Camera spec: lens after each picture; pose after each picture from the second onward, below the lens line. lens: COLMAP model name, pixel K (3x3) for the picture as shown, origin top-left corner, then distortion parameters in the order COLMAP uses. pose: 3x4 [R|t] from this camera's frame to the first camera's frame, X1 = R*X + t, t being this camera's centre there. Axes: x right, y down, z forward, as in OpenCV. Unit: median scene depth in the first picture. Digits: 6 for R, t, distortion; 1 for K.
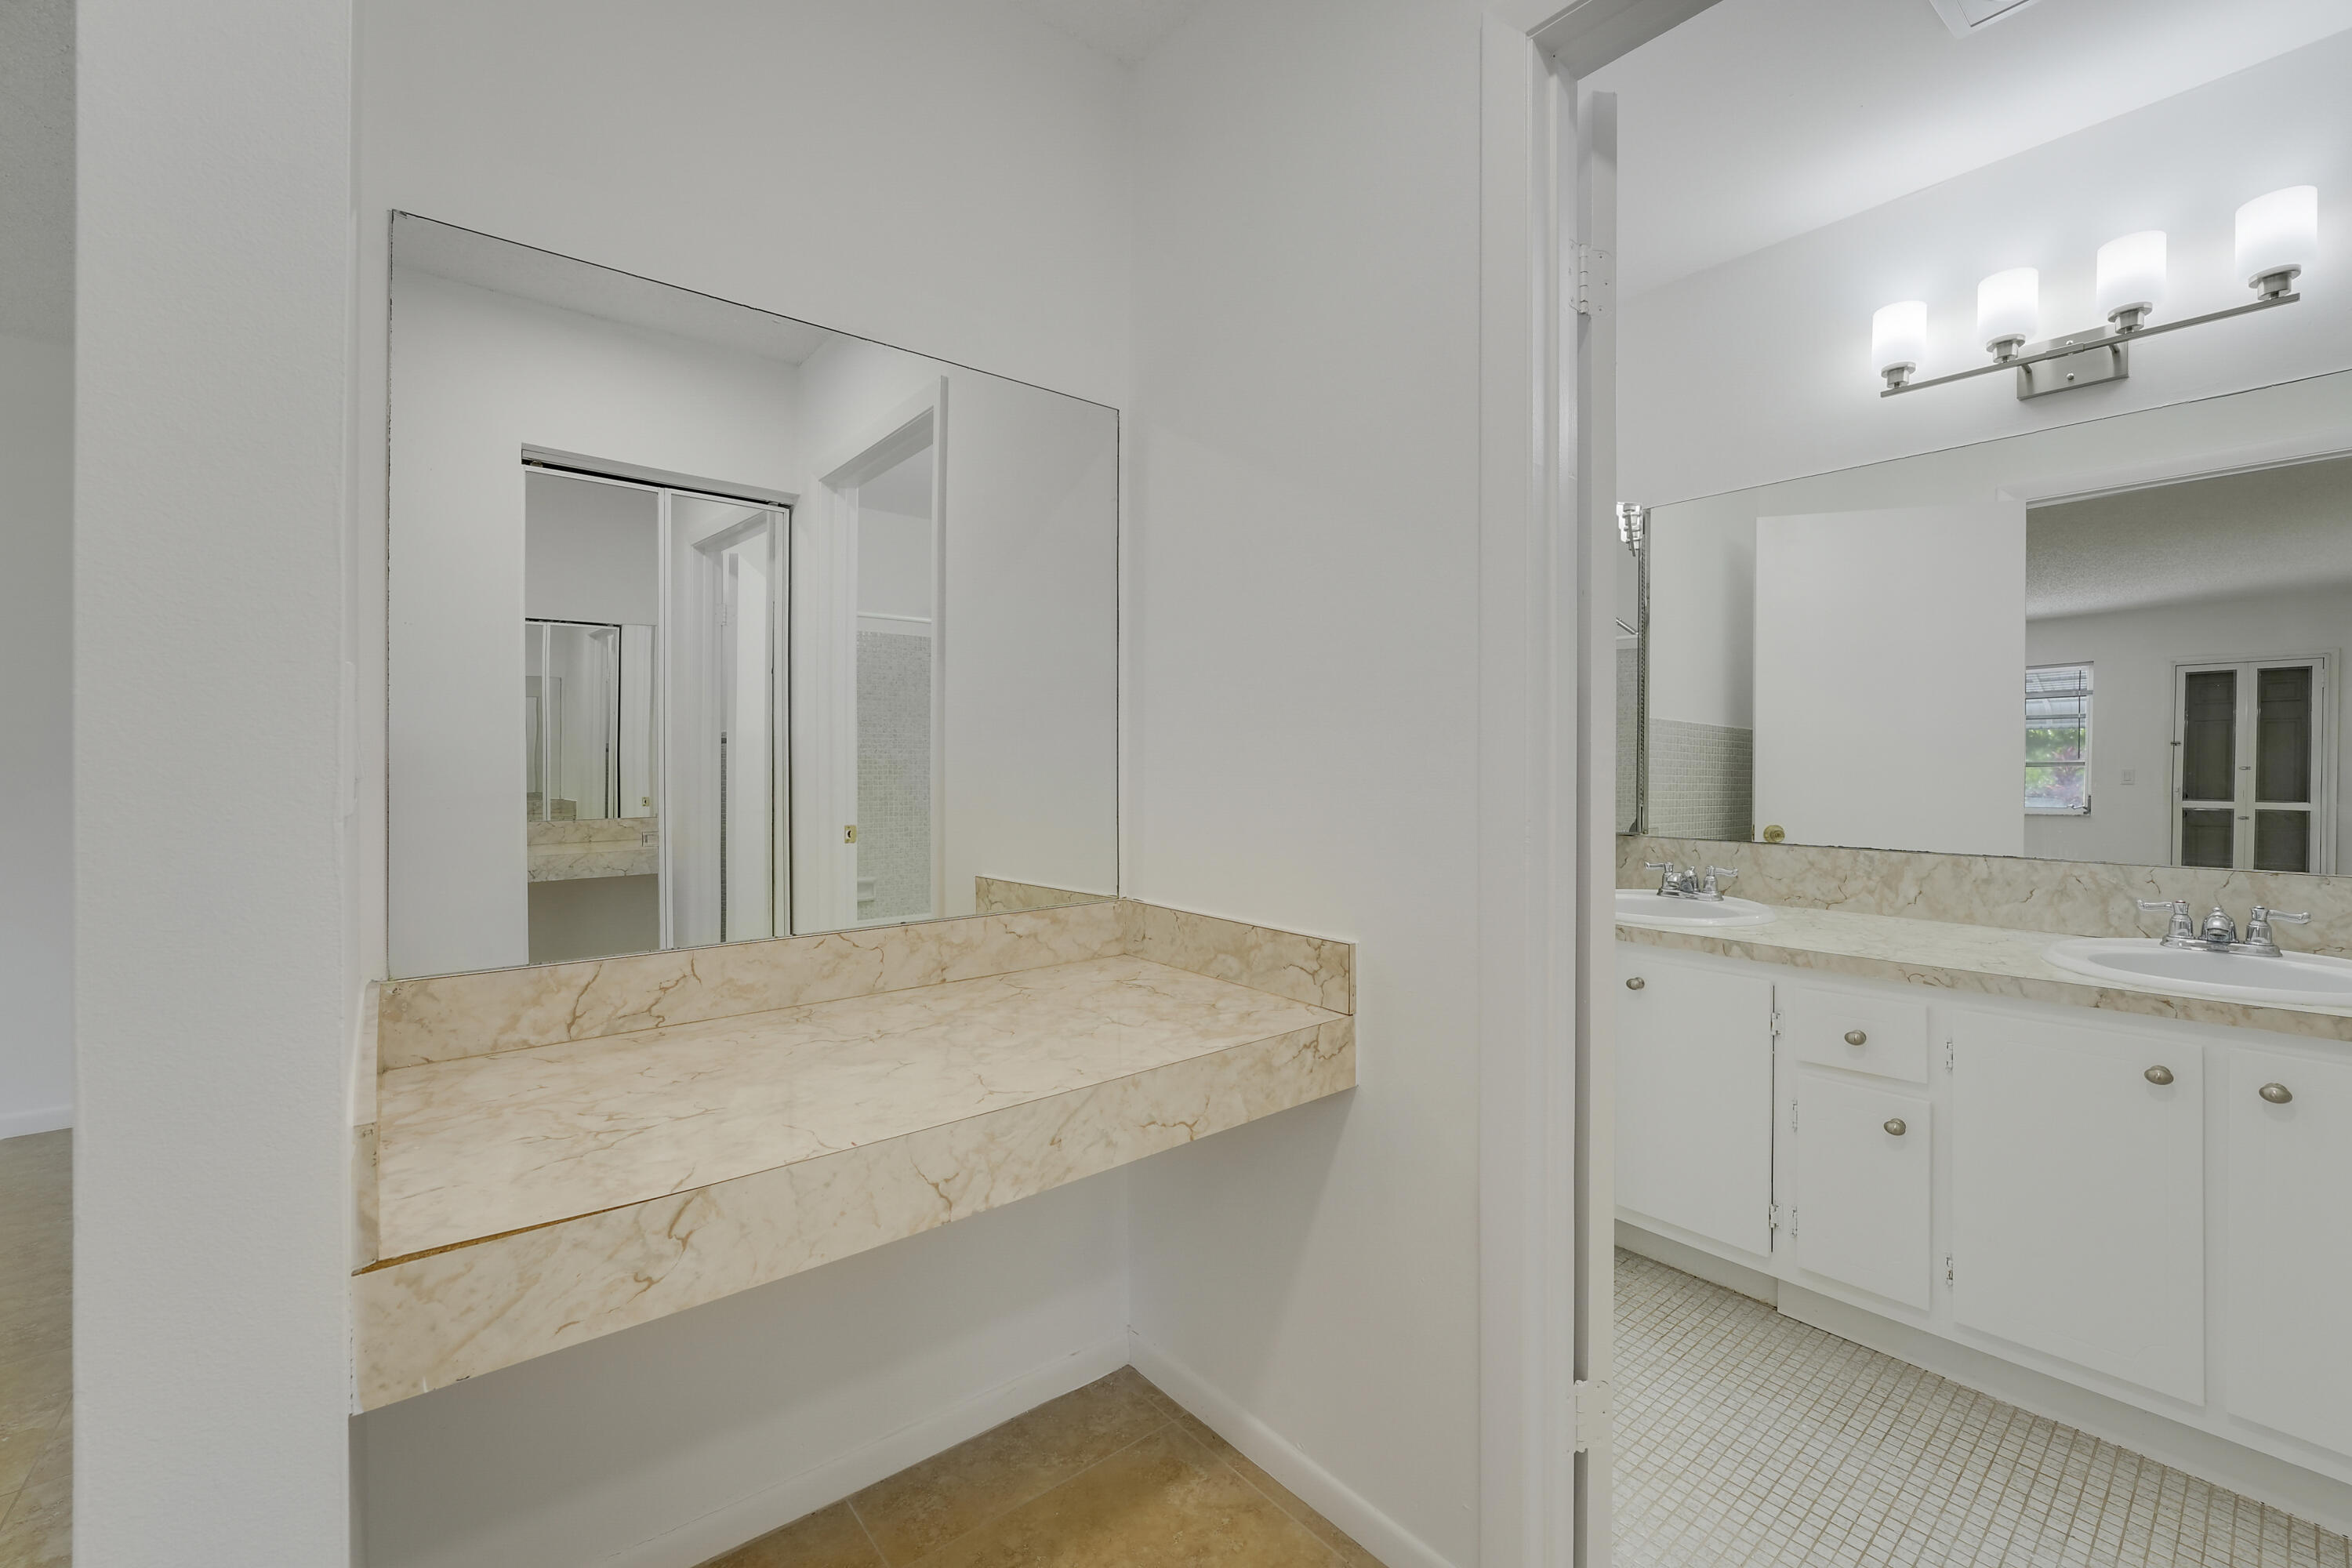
lens RADIAL K [[930.9, 0, 1167.2], [0, 930.9, 770.3], [0, 0, 1]] dist [-0.011104, -0.000367]
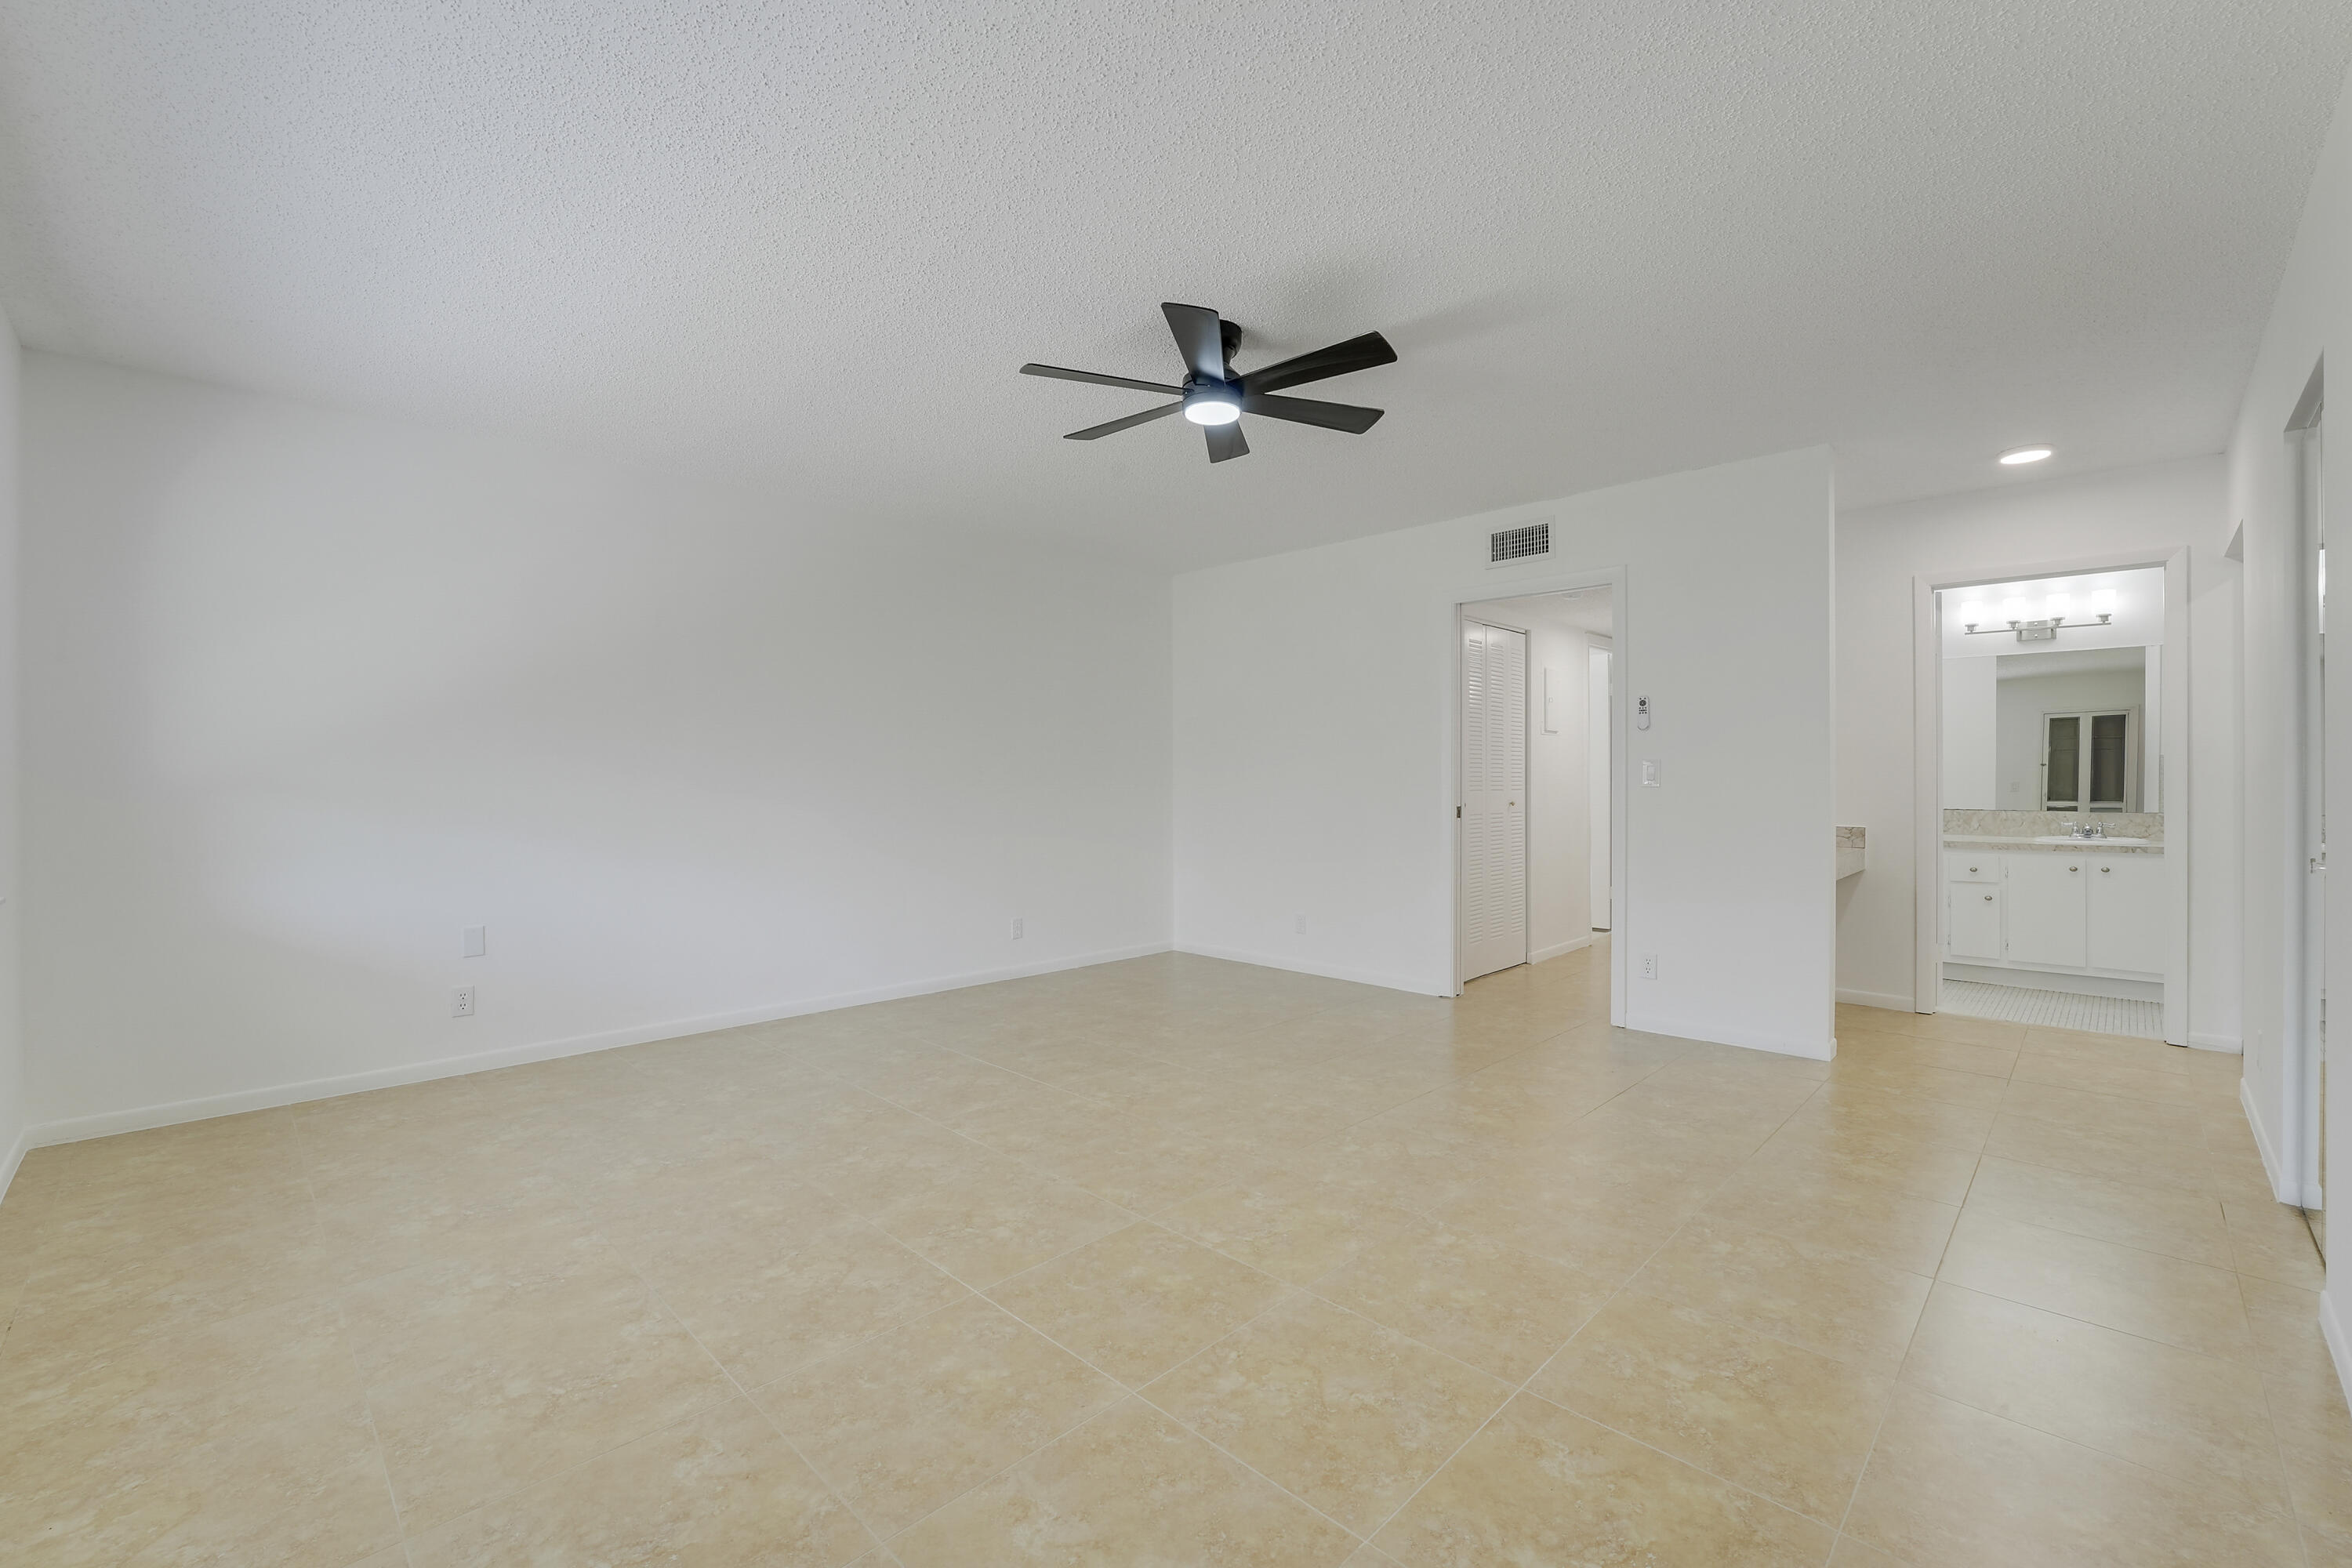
lens RADIAL K [[930.9, 0, 1173.1], [0, 930.9, 784.5], [0, 0, 1]] dist [-0.011104, -0.000367]
pose [[0.995927, -0.003644, 0.090089, -1.765445], [0.004027, 0.999984, -0.004073, 0.019173], [-0.090073, 0.004420, 0.995925, -1.453180]]
